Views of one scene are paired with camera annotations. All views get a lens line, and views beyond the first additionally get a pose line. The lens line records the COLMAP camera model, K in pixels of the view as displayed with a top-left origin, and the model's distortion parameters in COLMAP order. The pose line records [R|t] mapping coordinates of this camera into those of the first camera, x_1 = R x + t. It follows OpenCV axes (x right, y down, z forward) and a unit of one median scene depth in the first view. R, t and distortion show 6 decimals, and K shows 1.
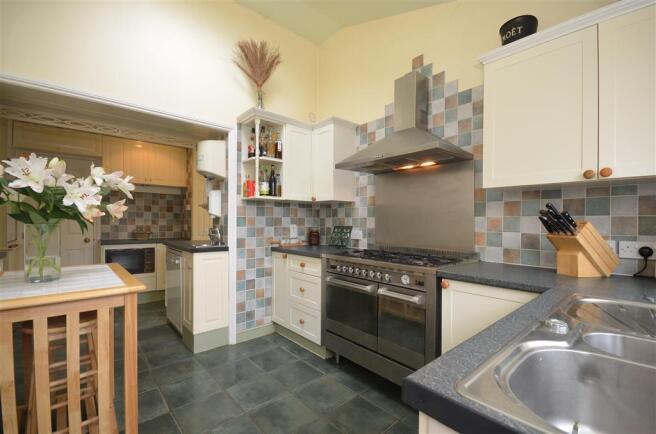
lens RADIAL K [[291.9, 0, 328.8], [0, 291.9, 221.1], [0, 0, 1]] dist [0.001970, -0.000003]
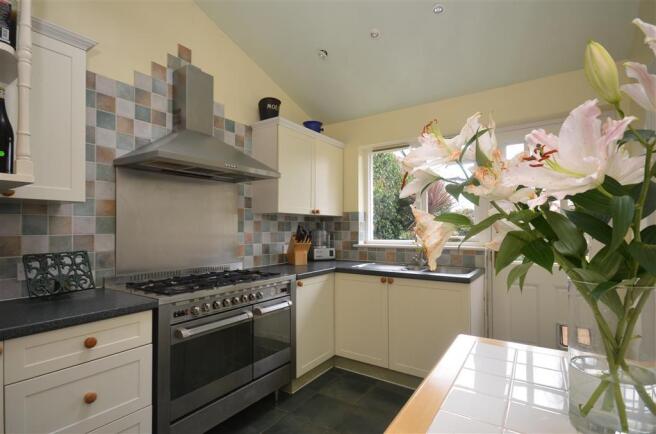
lens RADIAL K [[327.6, 0, 328.6], [0, 327.6, 220.1], [0, 0, 1]] dist [-0.000947, -0.000125]
pose [[-0.256152, 0.014425, 0.966529, -0.880014], [-0.004414, 0.999861, -0.016092, -0.045306], [-0.966626, -0.008388, -0.256053, 0.999774]]
